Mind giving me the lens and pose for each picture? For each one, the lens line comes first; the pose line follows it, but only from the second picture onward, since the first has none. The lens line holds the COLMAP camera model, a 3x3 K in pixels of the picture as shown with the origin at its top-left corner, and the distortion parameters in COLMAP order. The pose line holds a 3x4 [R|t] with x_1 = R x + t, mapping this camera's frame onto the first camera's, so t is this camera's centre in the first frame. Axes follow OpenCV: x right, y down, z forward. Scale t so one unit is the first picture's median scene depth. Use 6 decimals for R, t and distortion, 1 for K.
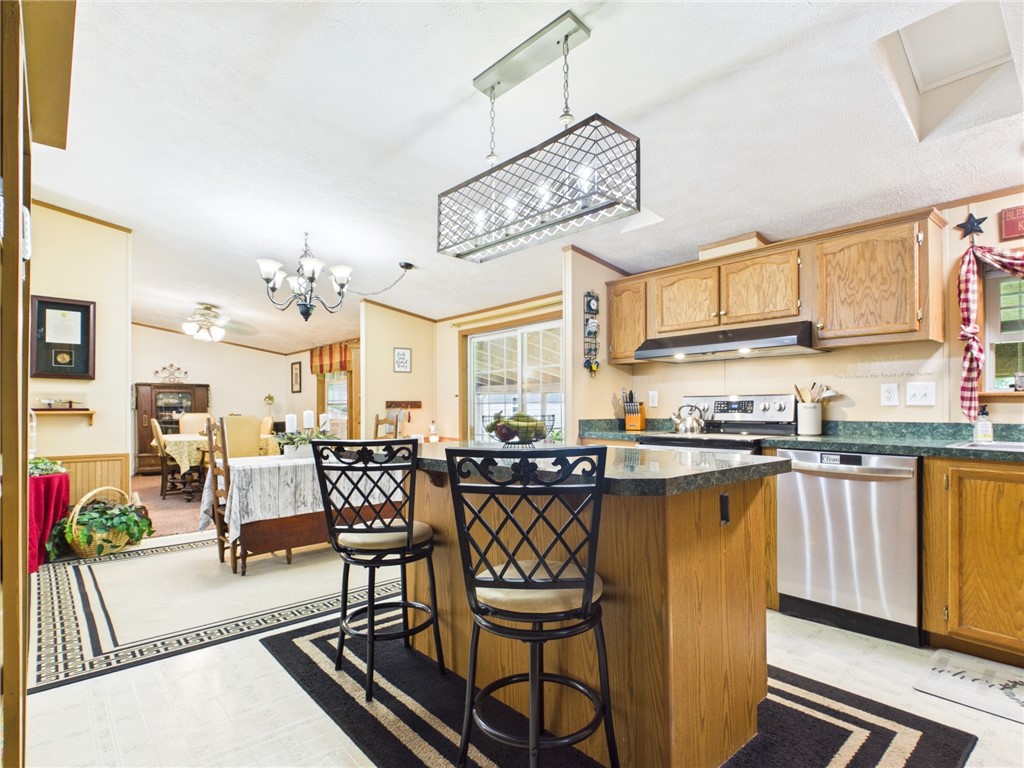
lens RADIAL K [[533.8, 0, 512.3], [0, 533.8, 404.5], [0, 0, 1]] dist [-0.003855, 0.001384]
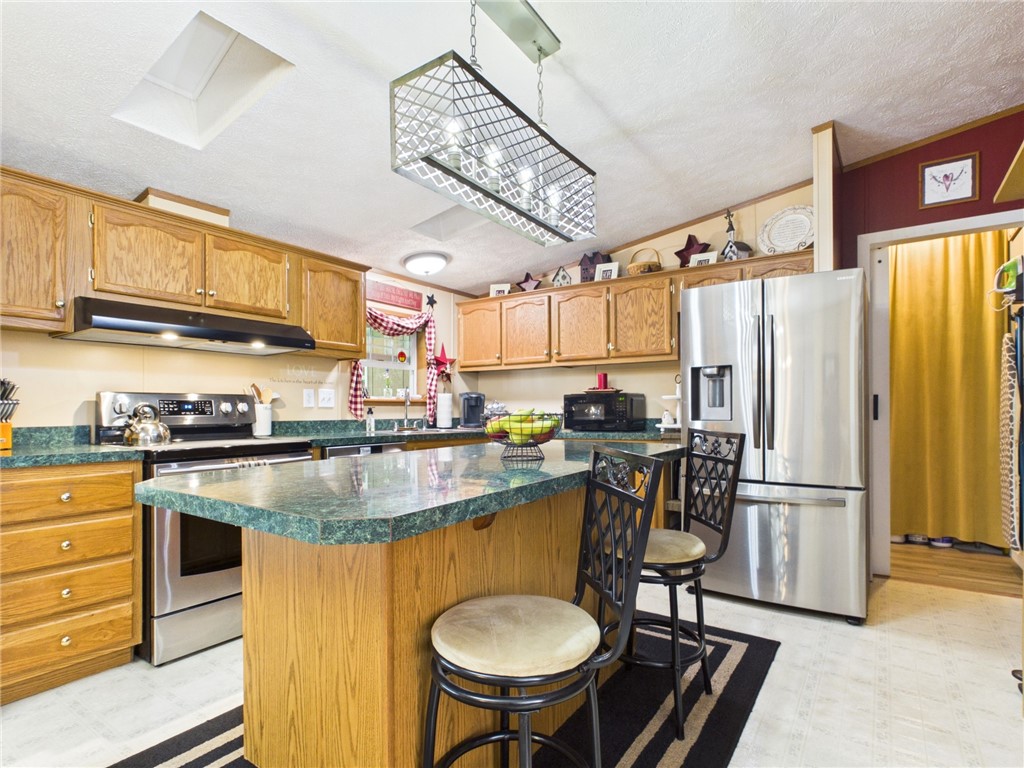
lens RADIAL K [[533.8, 0, 512.3], [0, 533.8, 404.5], [0, 0, 1]] dist [-0.003855, 0.001384]
pose [[-0.239284, 0.011935, 0.970876, -0.585075], [-0.002750, 0.999912, -0.012969, 0.010481], [-0.970946, -0.005773, -0.239230, 0.857964]]
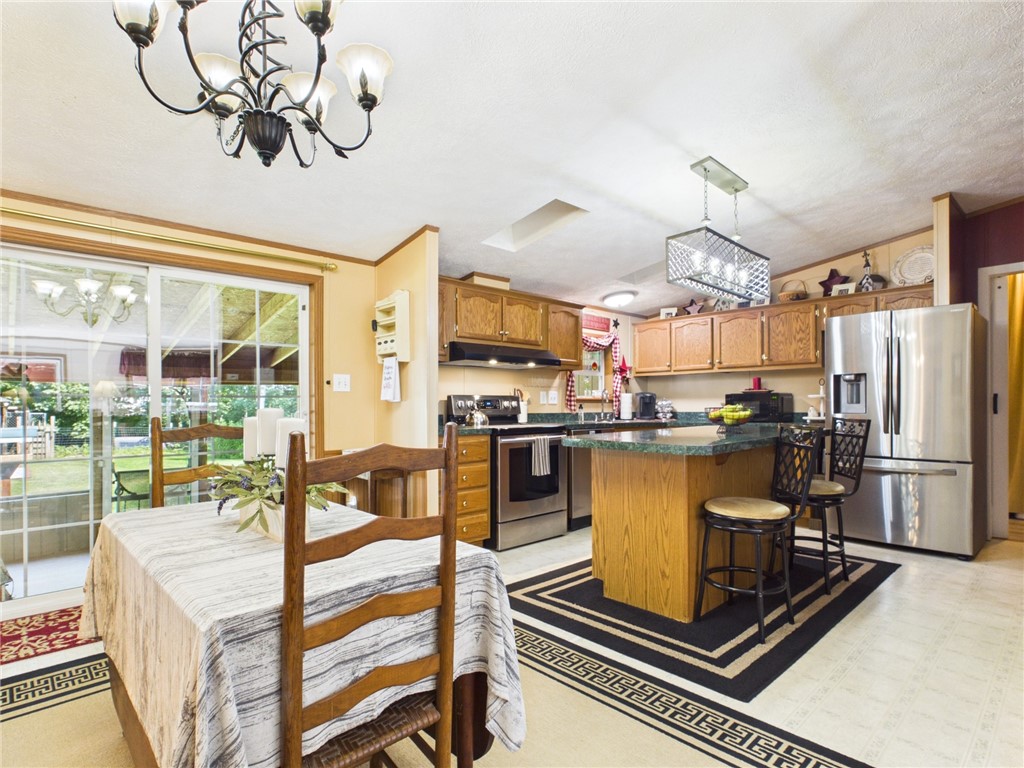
lens RADIAL K [[533.8, 0, 512.3], [0, 533.8, 404.5], [0, 0, 1]] dist [-0.003855, 0.001384]
pose [[-0.029533, 0.005889, 0.999546, -1.065990], [-0.004073, 0.999974, -0.006012, 0.015216], [-0.999556, -0.004248, -0.029508, 1.176349]]
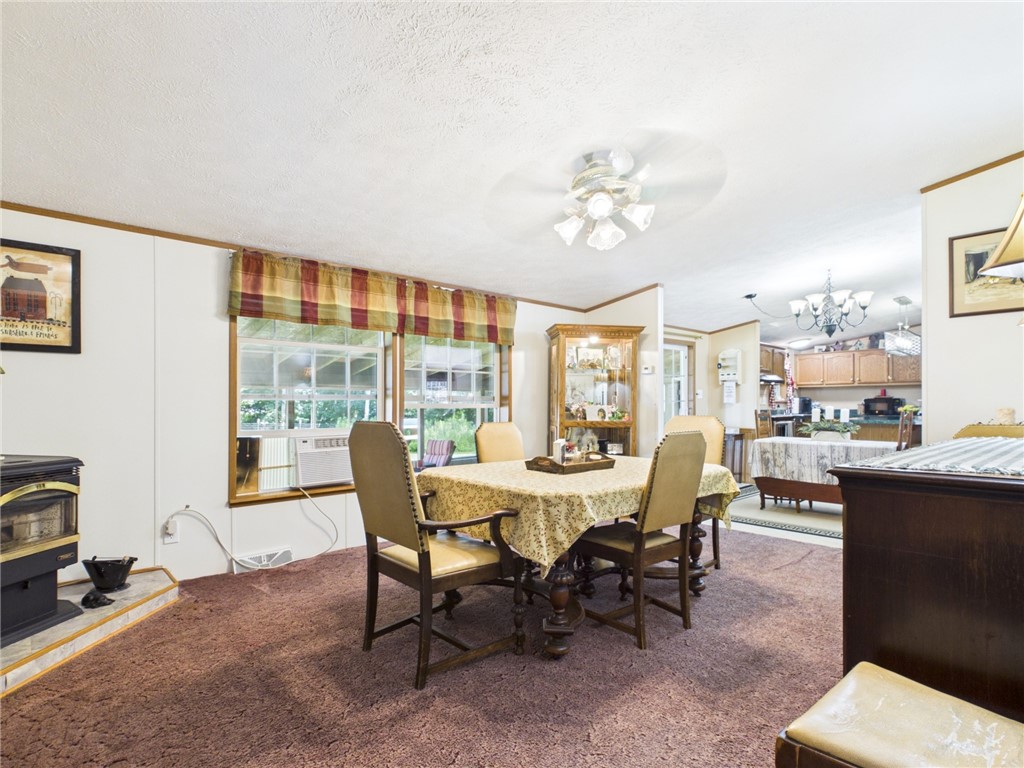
lens RADIAL K [[533.8, 0, 512.3], [0, 533.8, 404.5], [0, 0, 1]] dist [-0.003855, 0.001384]
pose [[-0.021940, 0.005335, 0.999745, -2.349487], [-0.004698, 0.999974, -0.005439, 0.025483], [-0.999748, -0.004816, -0.021915, 2.532837]]
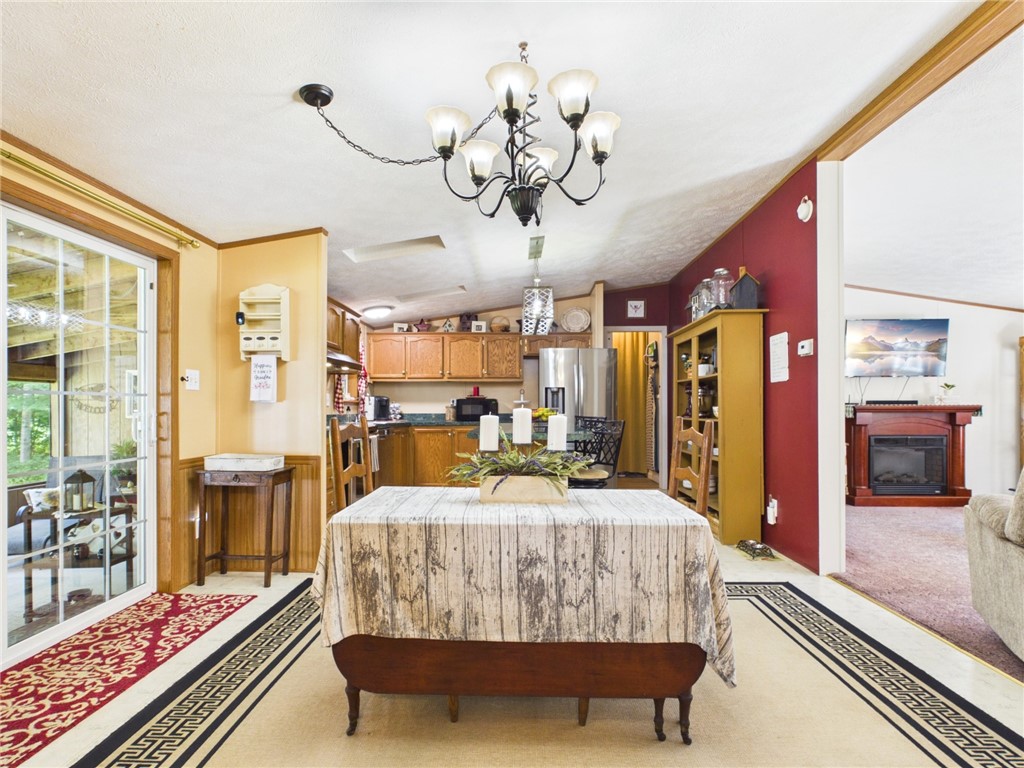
lens RADIAL K [[533.8, 0, 512.3], [0, 533.8, 404.5], [0, 0, 1]] dist [-0.003855, 0.001384]
pose [[-0.734557, 0.007780, 0.678503, -0.995410], [-0.003053, 0.999886, -0.014771, 0.021974], [-0.678541, -0.012922, -0.734449, 1.916935]]
